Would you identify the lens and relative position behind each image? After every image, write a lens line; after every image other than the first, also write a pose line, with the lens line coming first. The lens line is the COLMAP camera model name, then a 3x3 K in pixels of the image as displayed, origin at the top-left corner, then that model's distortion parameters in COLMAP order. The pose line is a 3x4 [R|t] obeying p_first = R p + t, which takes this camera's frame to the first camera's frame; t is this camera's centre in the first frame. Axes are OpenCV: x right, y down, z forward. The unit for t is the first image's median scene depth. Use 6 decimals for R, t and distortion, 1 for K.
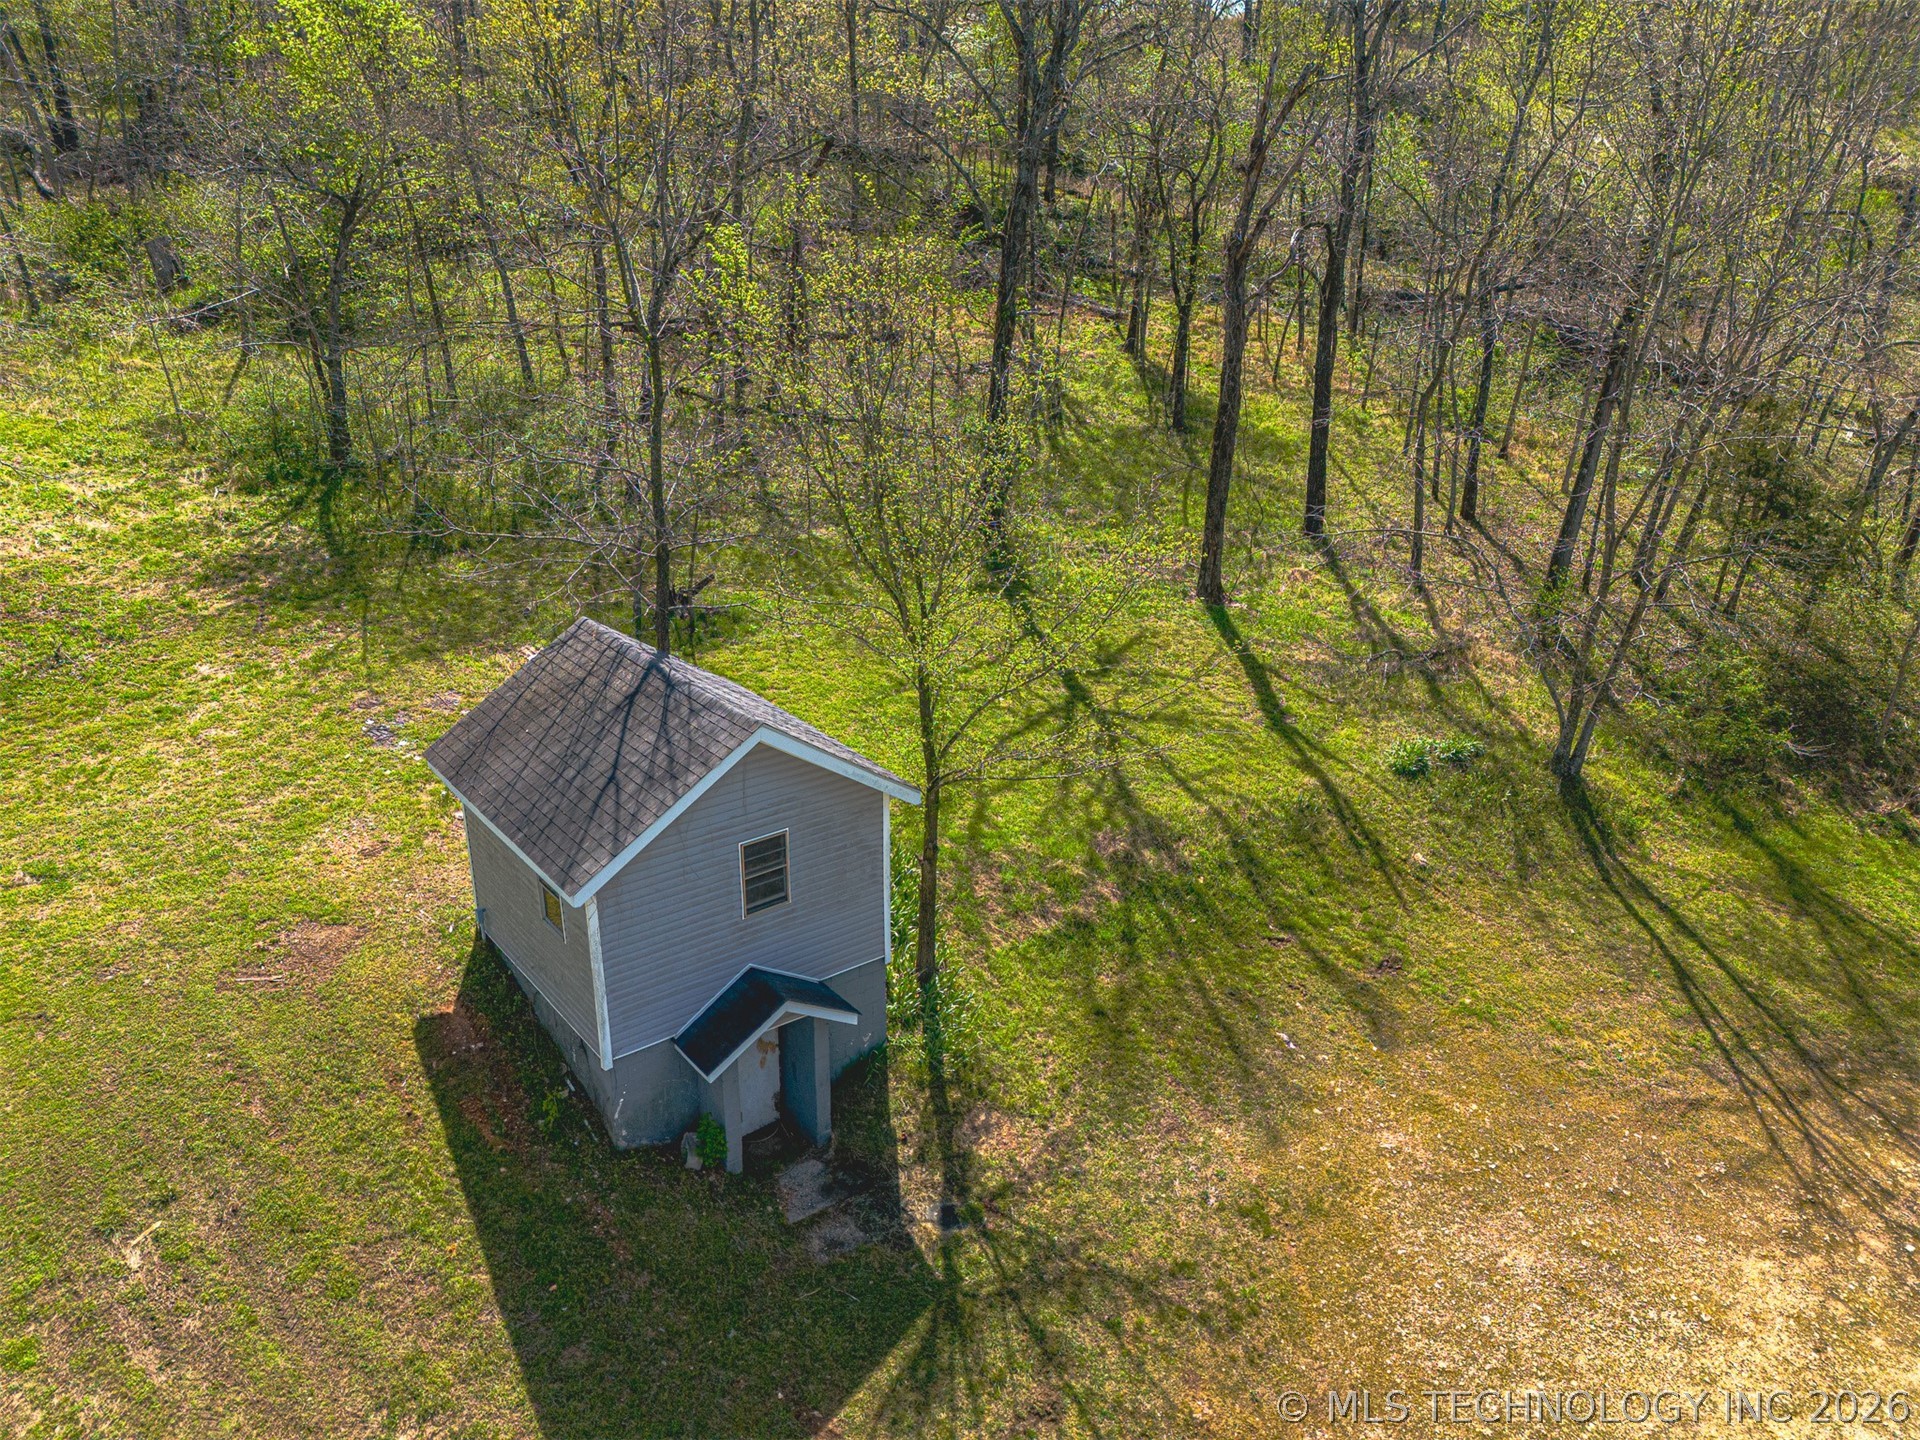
lens RADIAL K [[1417.5, 0, 957.0], [0, 1417.5, 714.7], [0, 0, 1]] dist [0.073928, -0.062923]
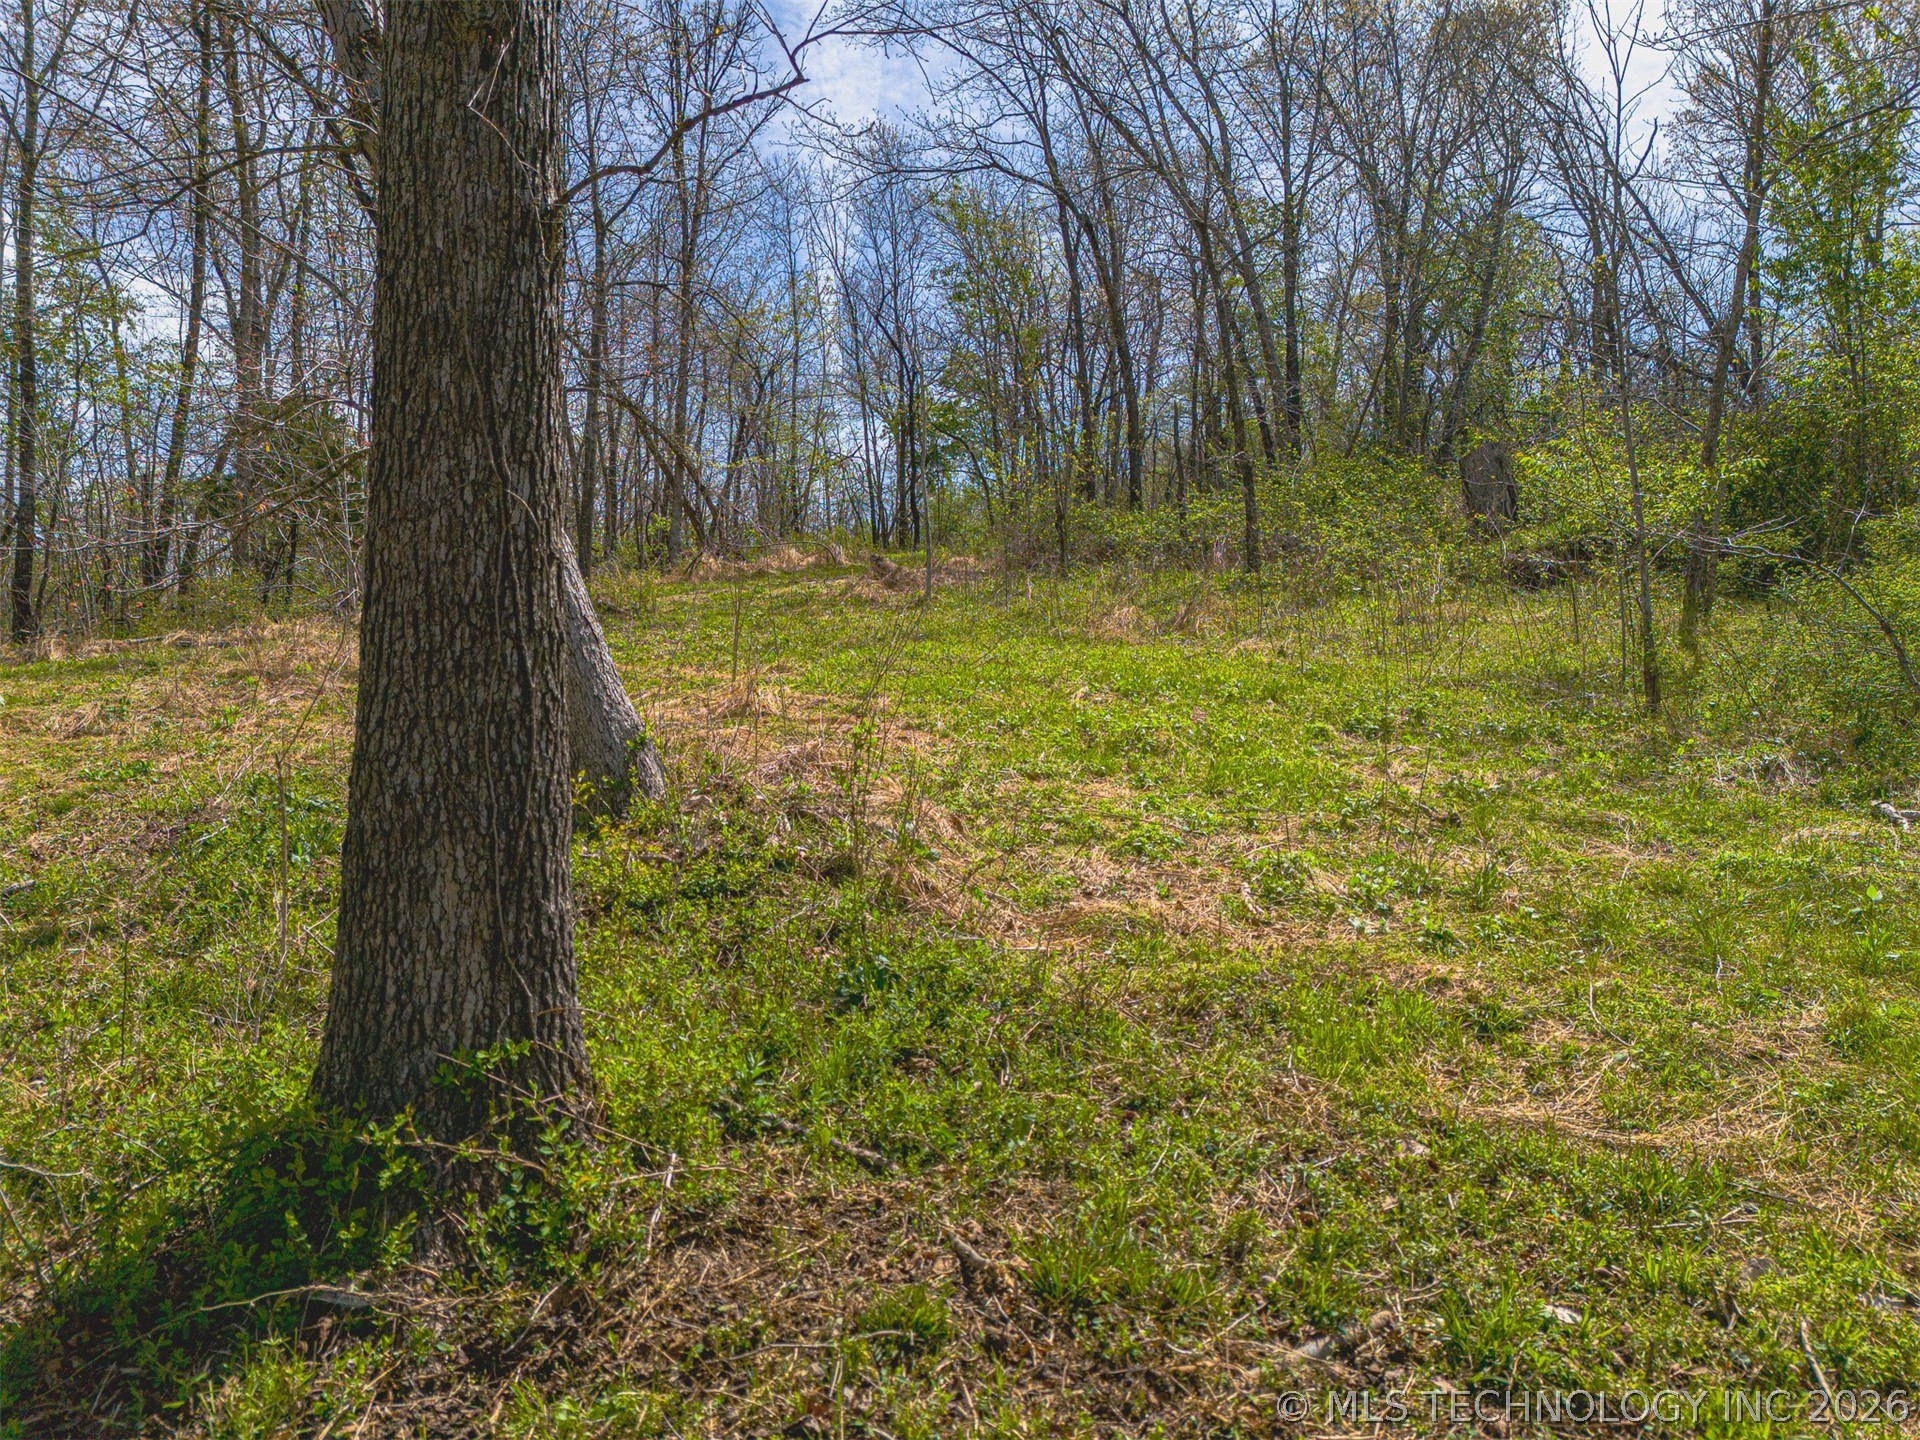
lens RADIAL K [[1417.5, 0, 960.8], [0, 1417.5, 723.0], [0, 0, 1]] dist [0.073928, -0.062923]
pose [[0.764505, -0.009871, -0.644542, -0.527937], [-0.232267, 0.928502, -0.289716, -0.070008], [0.601318, 0.371195, 0.707552, 0.808006]]
